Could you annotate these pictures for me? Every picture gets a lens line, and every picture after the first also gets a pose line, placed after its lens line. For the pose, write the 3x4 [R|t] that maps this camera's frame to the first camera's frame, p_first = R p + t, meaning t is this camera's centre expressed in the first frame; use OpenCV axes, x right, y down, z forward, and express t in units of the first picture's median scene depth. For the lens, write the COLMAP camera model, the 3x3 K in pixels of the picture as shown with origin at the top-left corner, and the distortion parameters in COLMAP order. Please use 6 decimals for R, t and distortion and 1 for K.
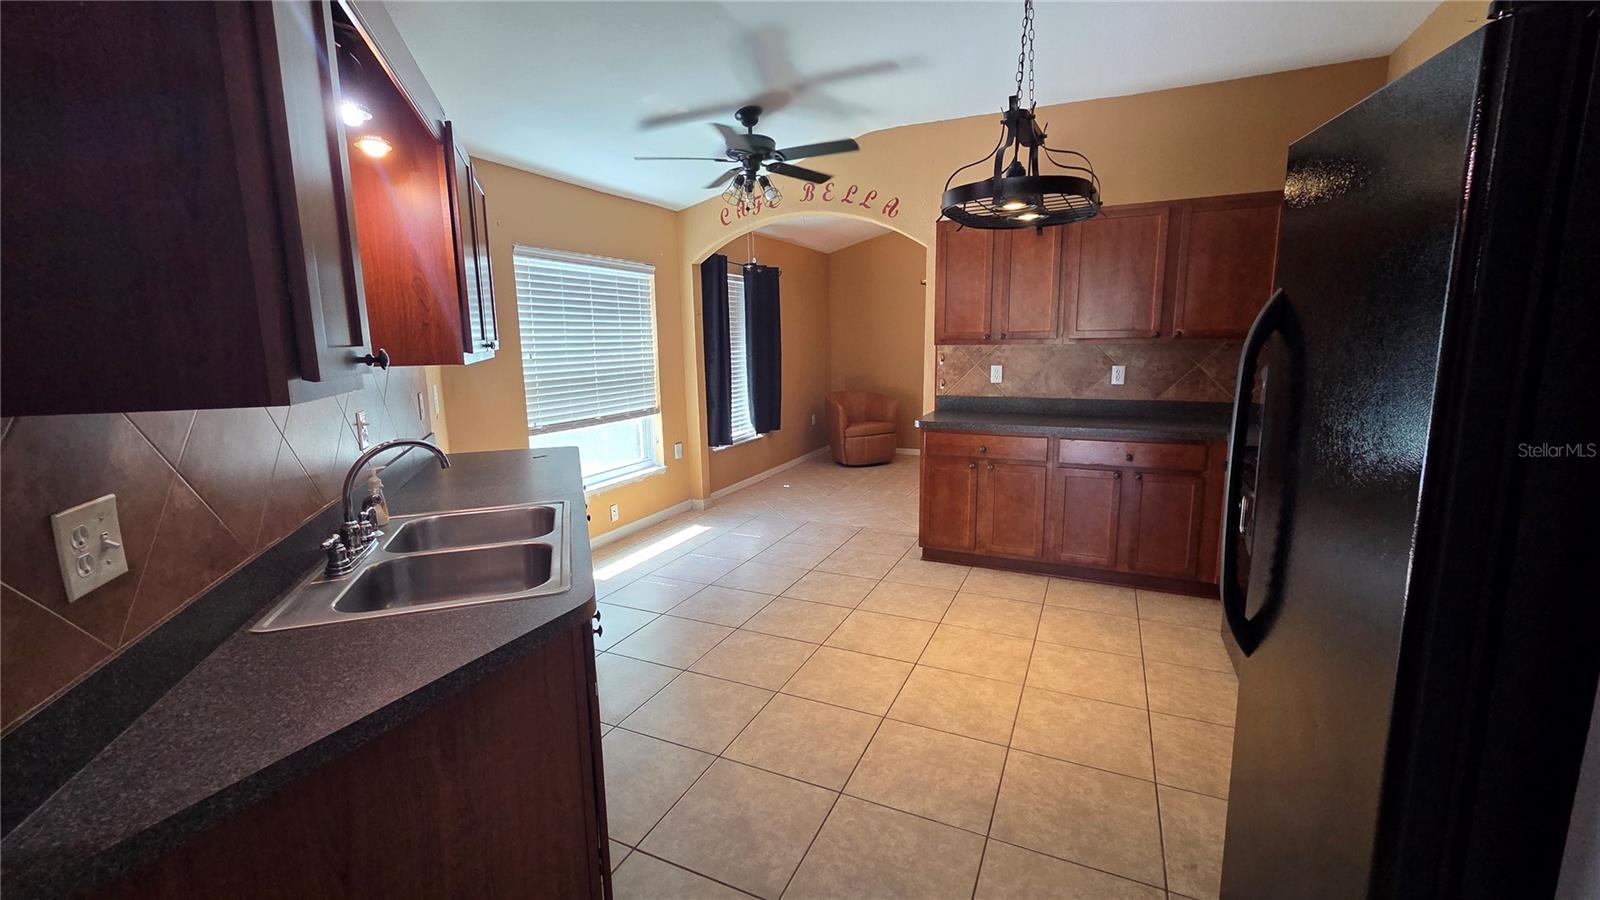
lens RADIAL K [[655.6, 0, 799.7], [0, 655.6, 446.1], [0, 0, 1]] dist [0.001171, 0.000044]
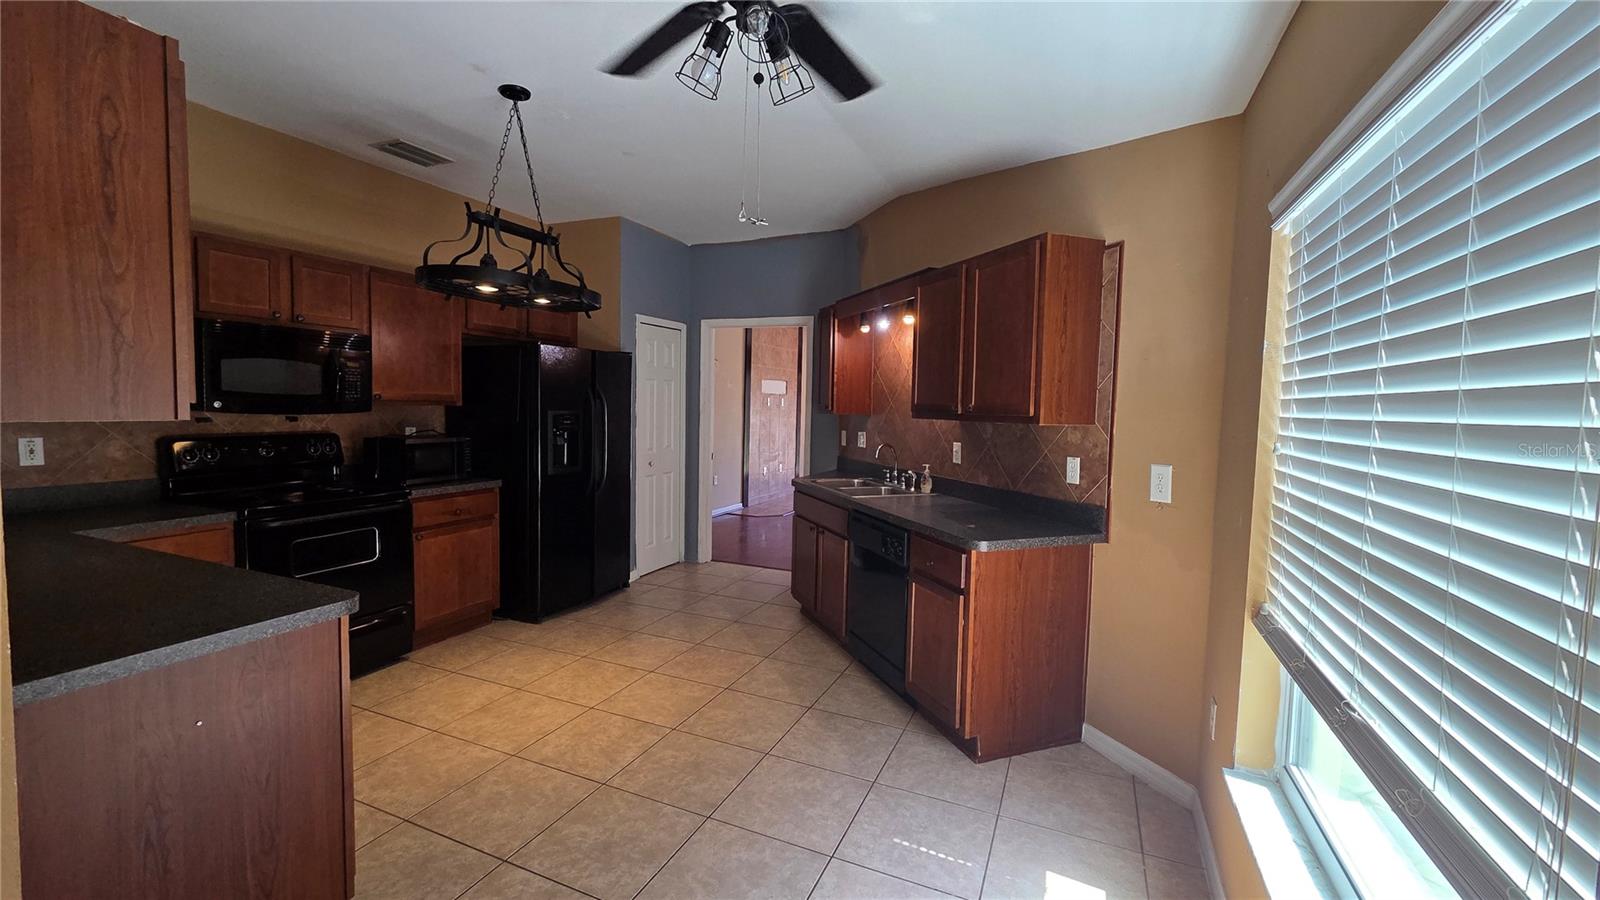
lens RADIAL K [[655.6, 0, 799.1], [0, 655.6, 446.0], [0, 0, 1]] dist [0.001171, 0.000044]
pose [[-0.999705, -0.007055, -0.023258, -0.131265], [-0.012167, 0.973671, 0.227631, -0.328921], [0.021040, 0.227847, -0.973470, 1.987574]]
